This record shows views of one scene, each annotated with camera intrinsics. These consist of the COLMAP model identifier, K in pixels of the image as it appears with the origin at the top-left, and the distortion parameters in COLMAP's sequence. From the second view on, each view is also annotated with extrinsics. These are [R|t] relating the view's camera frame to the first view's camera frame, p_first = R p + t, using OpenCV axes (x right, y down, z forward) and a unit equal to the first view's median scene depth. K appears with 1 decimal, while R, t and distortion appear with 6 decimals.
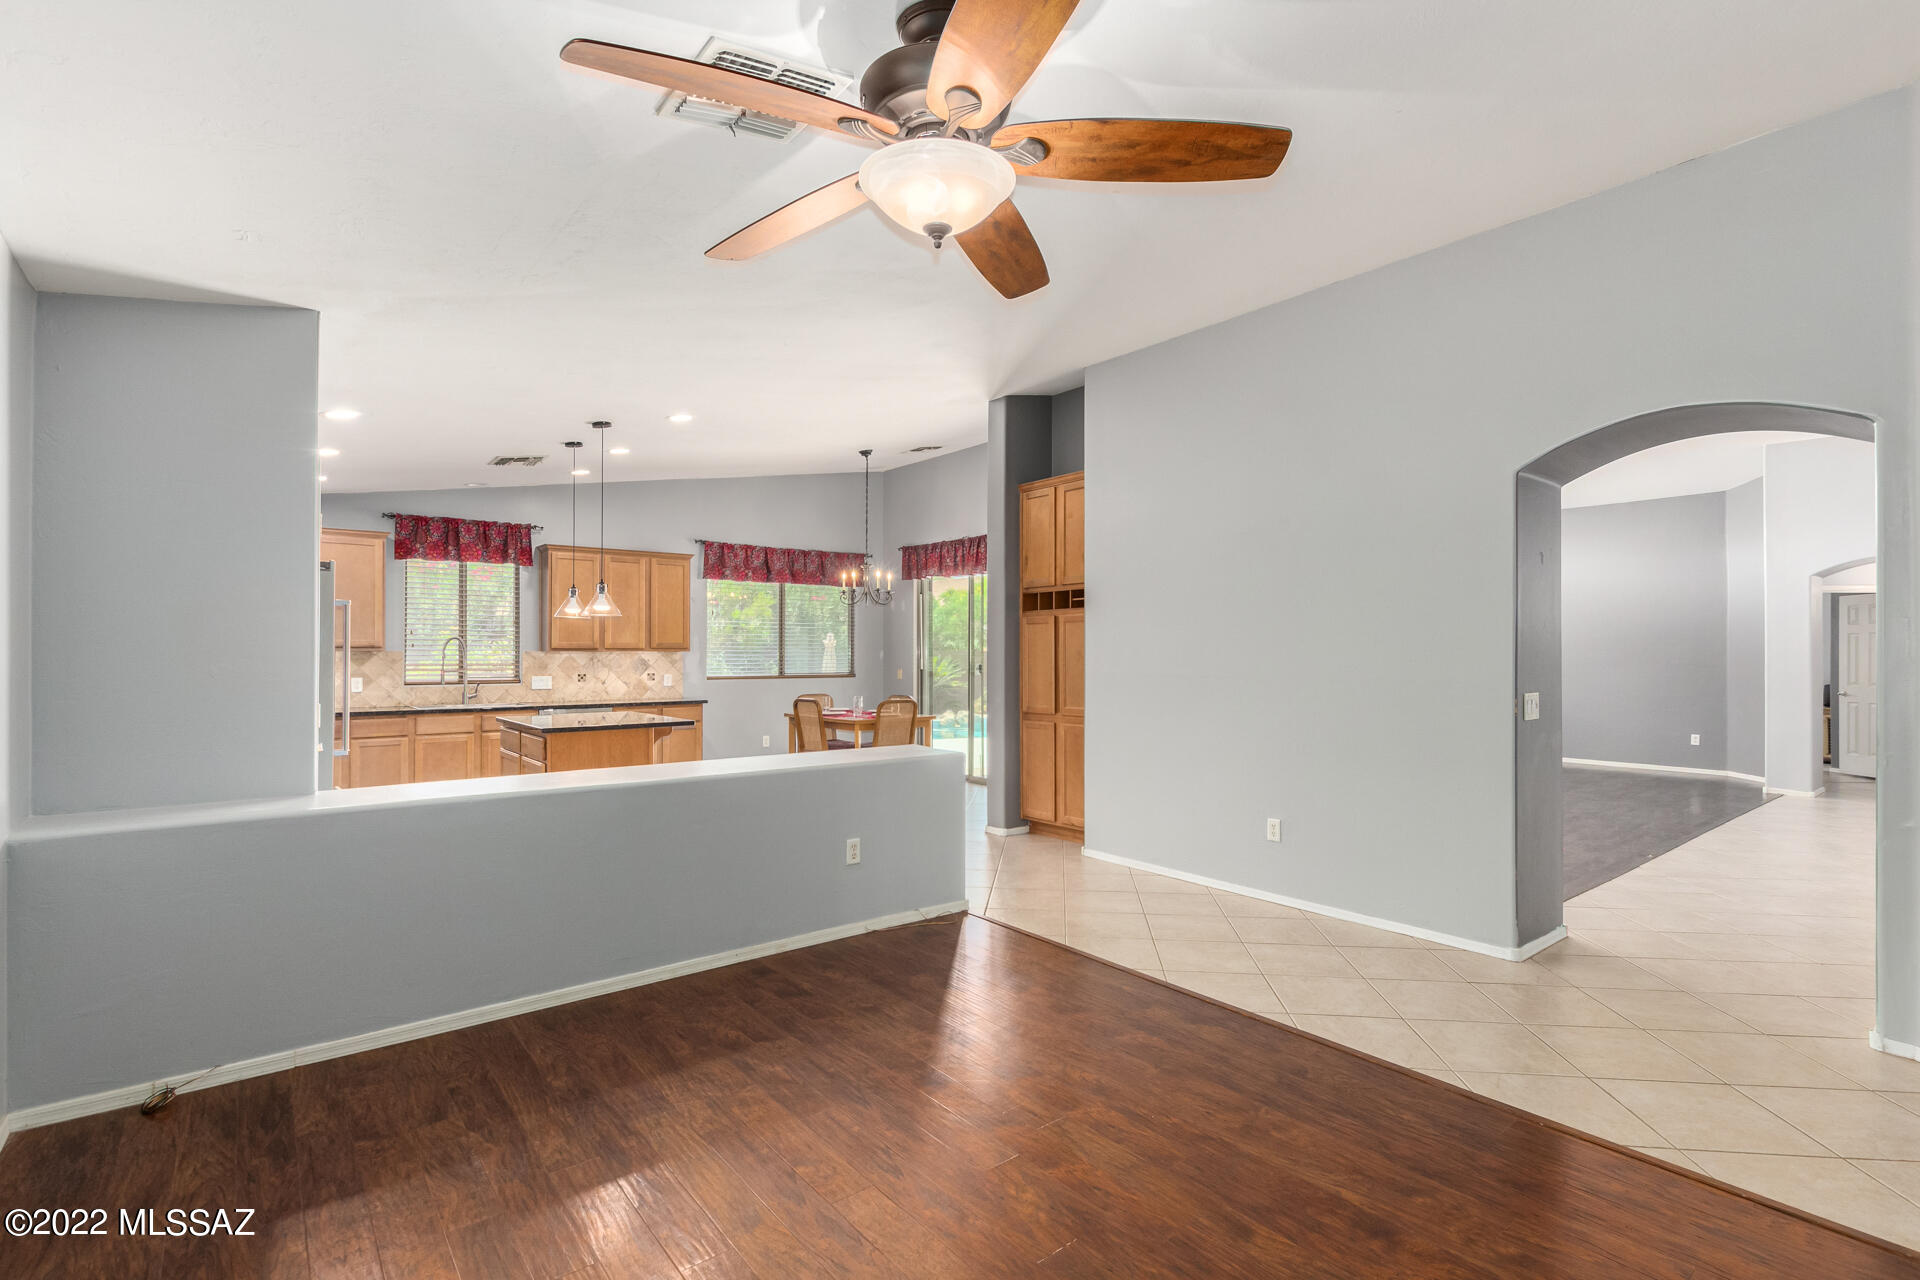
lens RADIAL K [[882.2, 0, 966.6], [0, 882.2, 649.4], [0, 0, 1]] dist [0.001057, -0.000586]
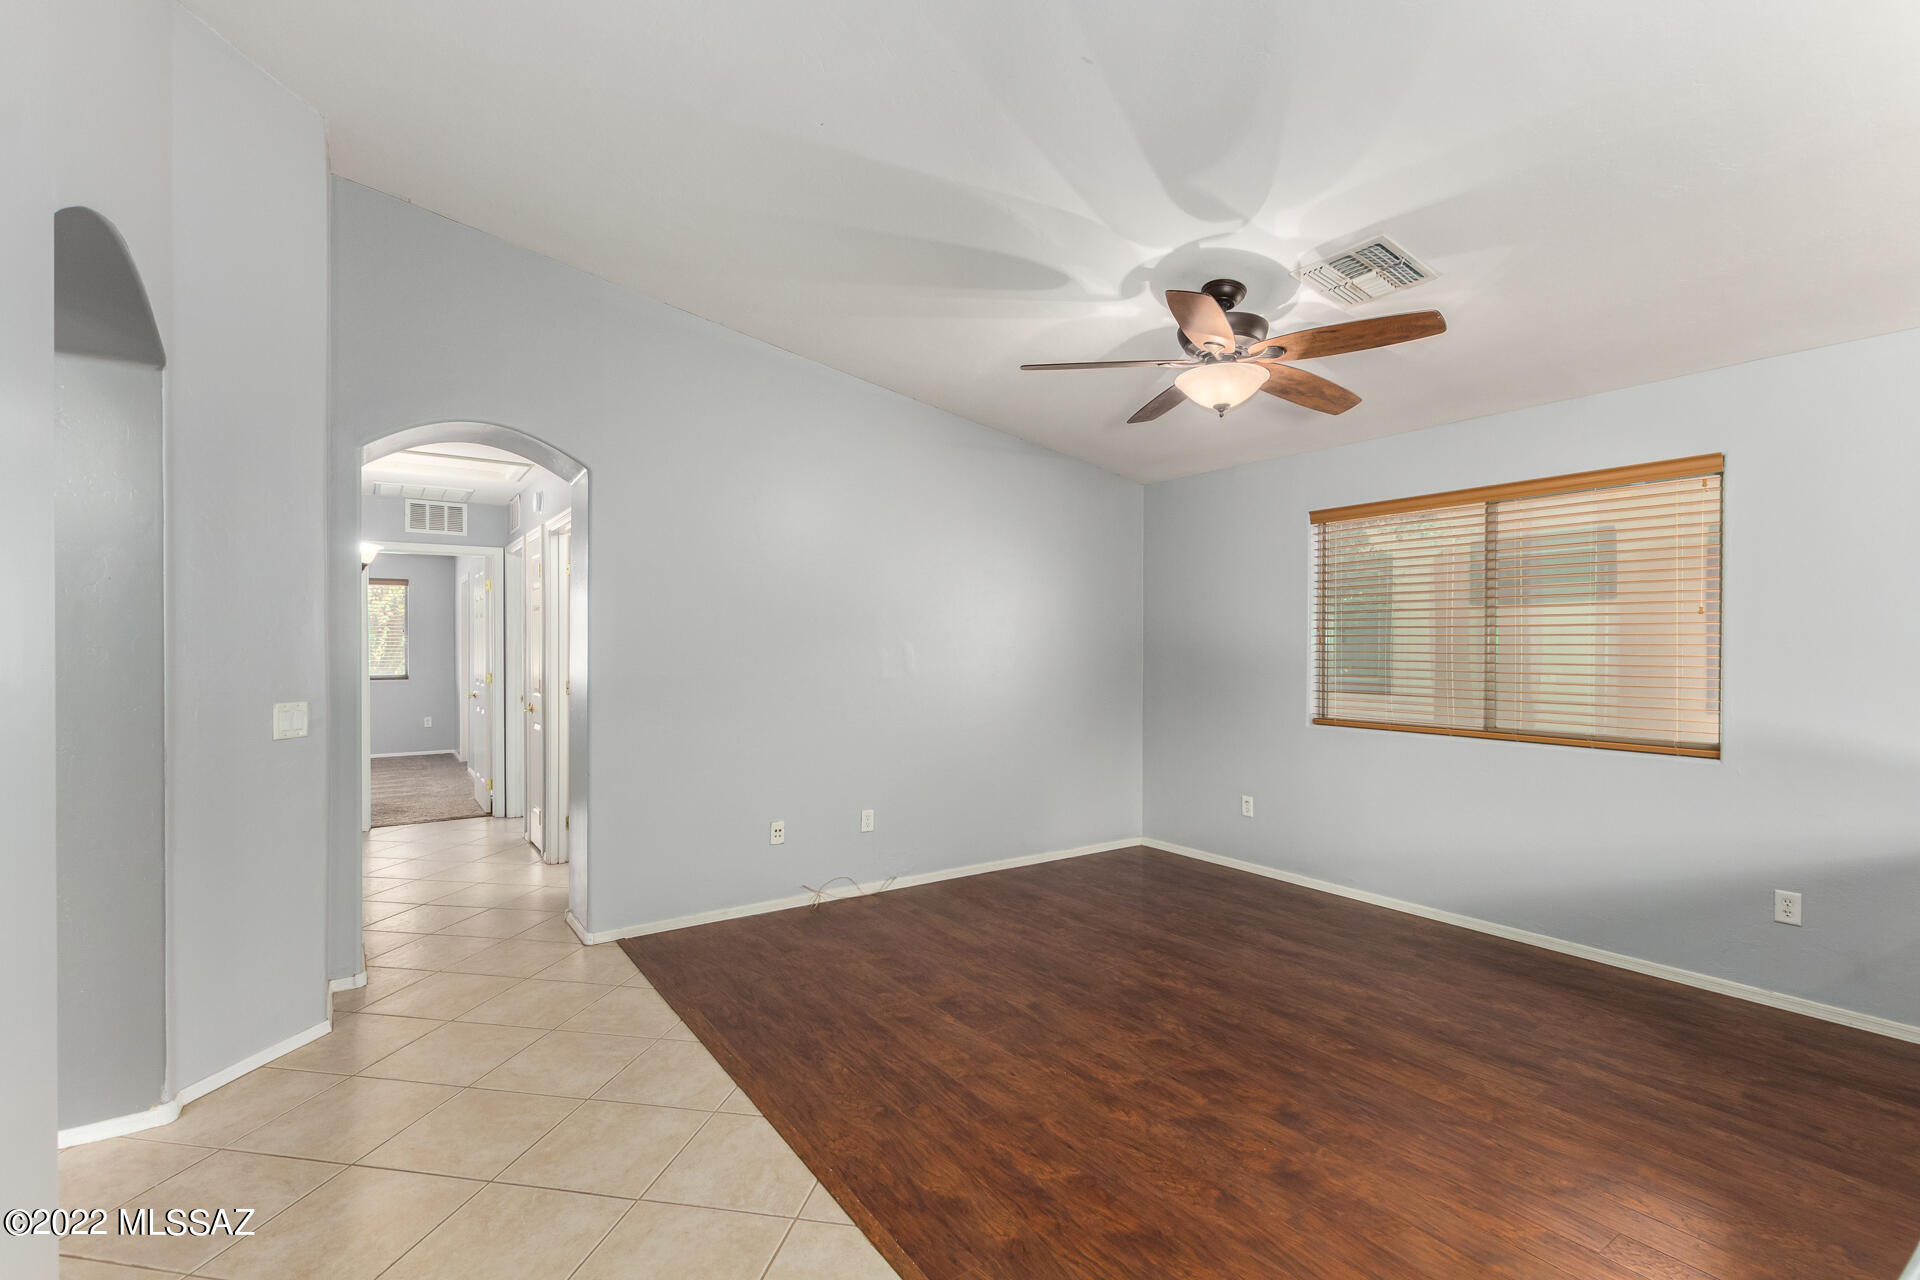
lens RADIAL K [[882.2, 0, 966.6], [0, 882.2, 649.4], [0, 0, 1]] dist [0.001057, -0.000586]
pose [[-0.996817, -0.003514, 0.079649, 0.075535], [-0.003486, 0.999994, 0.000486, 0.000180], [-0.079650, 0.000207, -0.996823, 0.642421]]
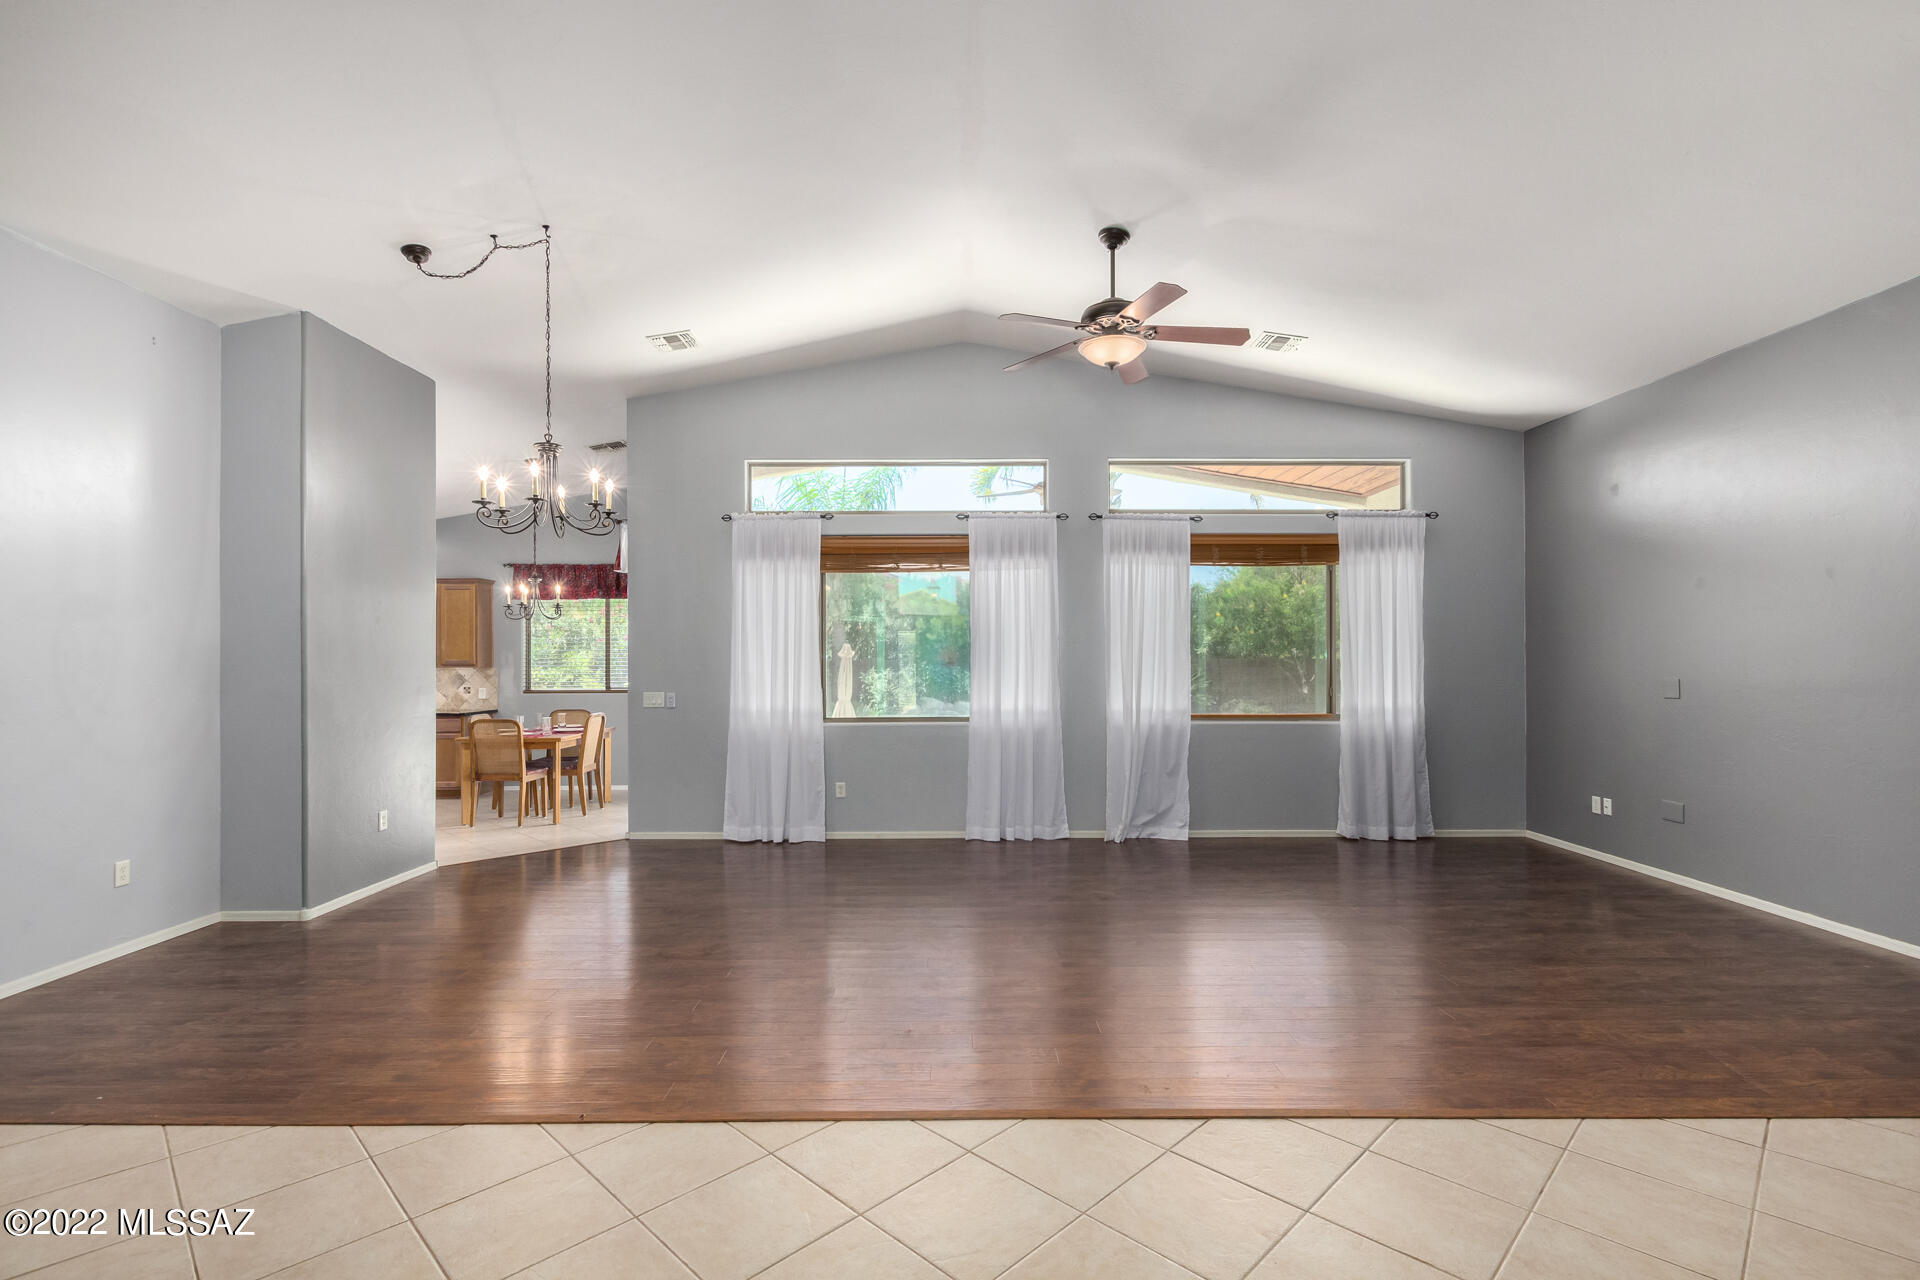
lens RADIAL K [[888.9, 0, 966.6], [0, 888.9, 658.9], [0, 0, 1]] dist [0.014622, 0.000135]
pose [[0.779516, -0.006654, -0.626347, 0.878478], [0.008734, 0.999962, 0.000246, -0.003492], [0.626321, -0.005662, 0.779544, 0.542312]]
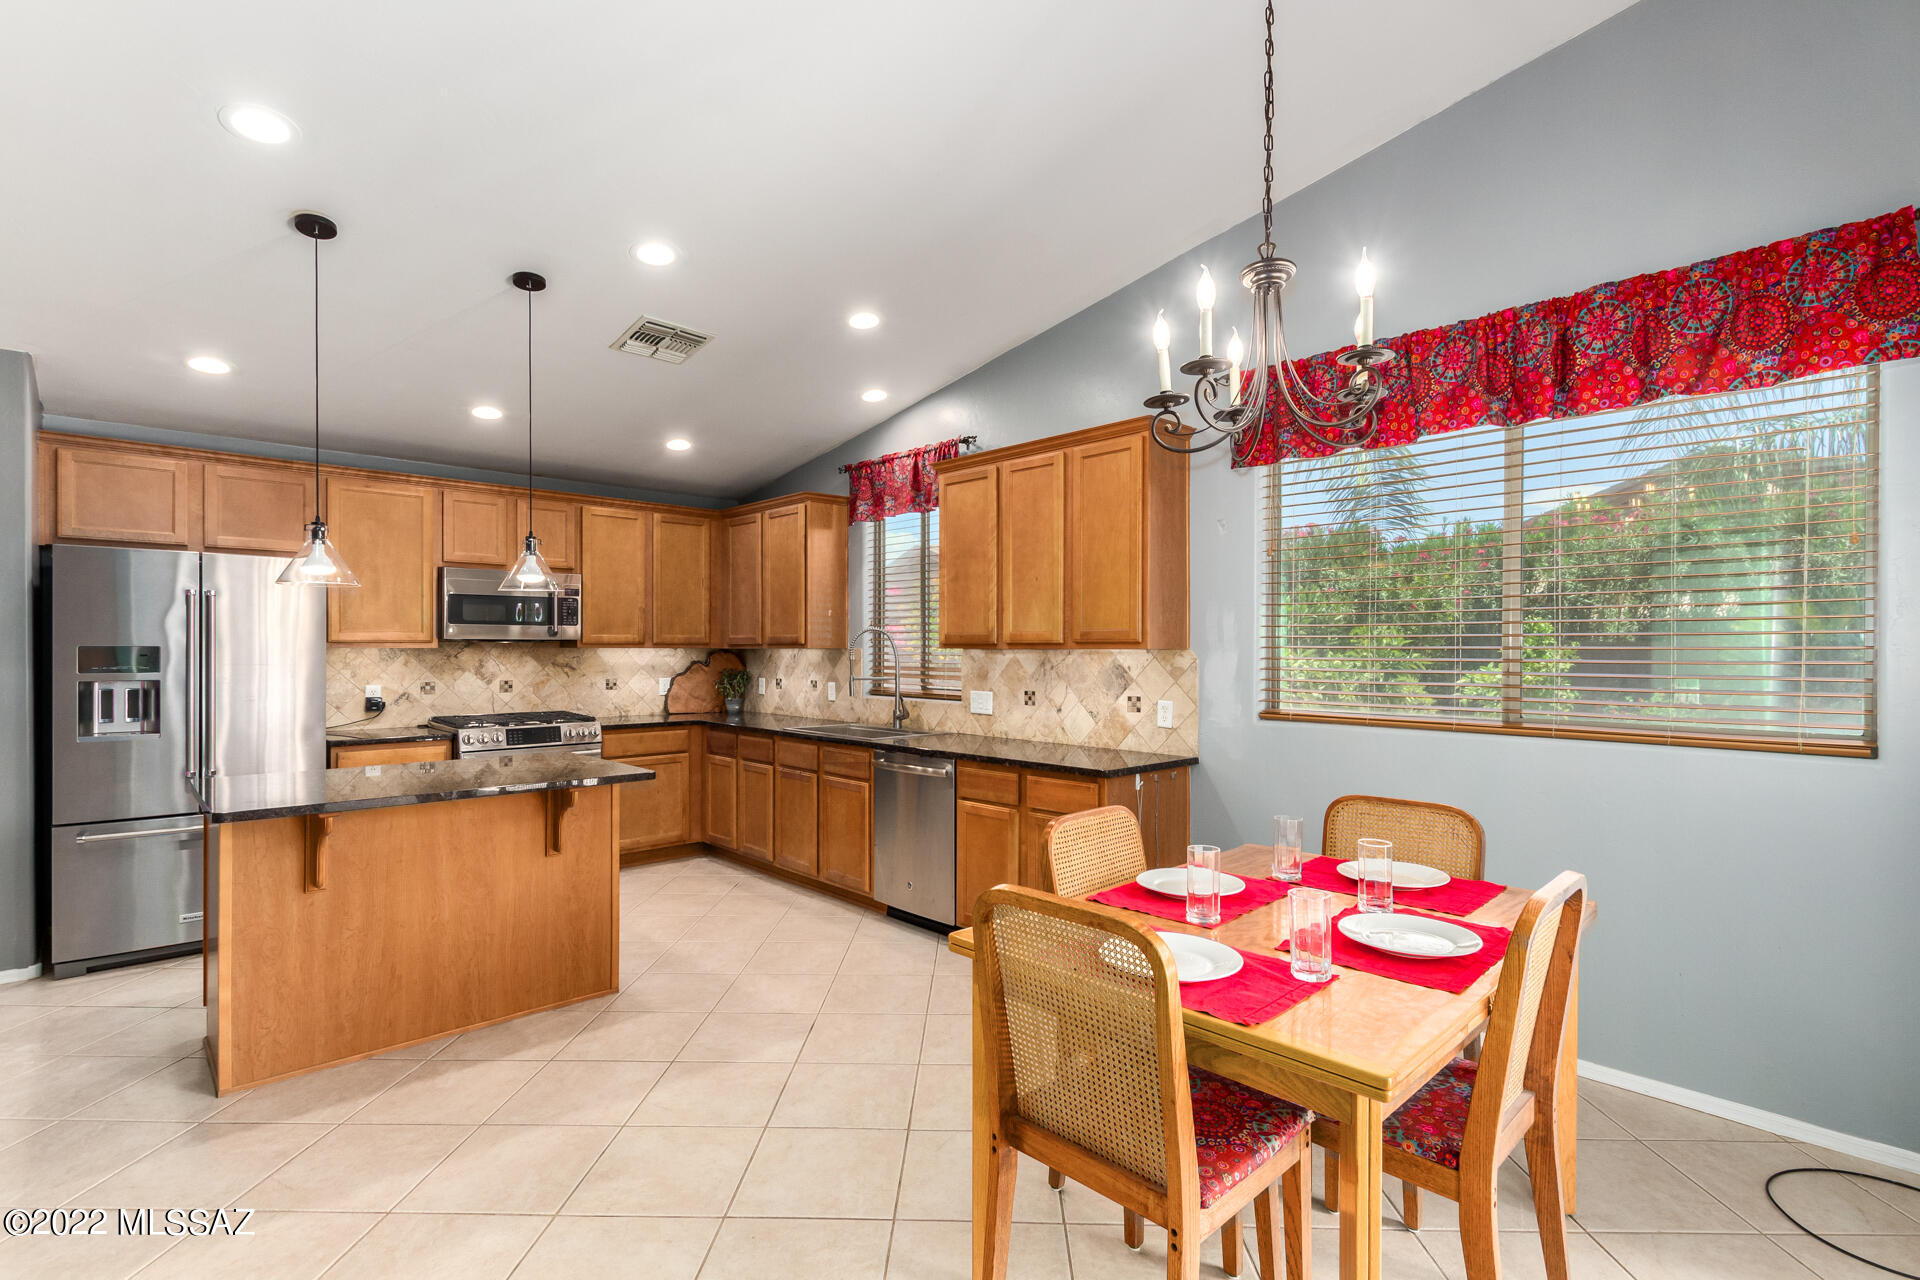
lens RADIAL K [[902.4, 0, 960.5], [0, 902.4, 650.5], [0, 0, 1]] dist [0.004693, 0.000462]
pose [[0.080353, 0.002369, -0.996764, 0.111211], [0.003927, 0.999989, 0.002693, 0.001439], [0.996759, -0.004130, 0.080343, 0.913451]]
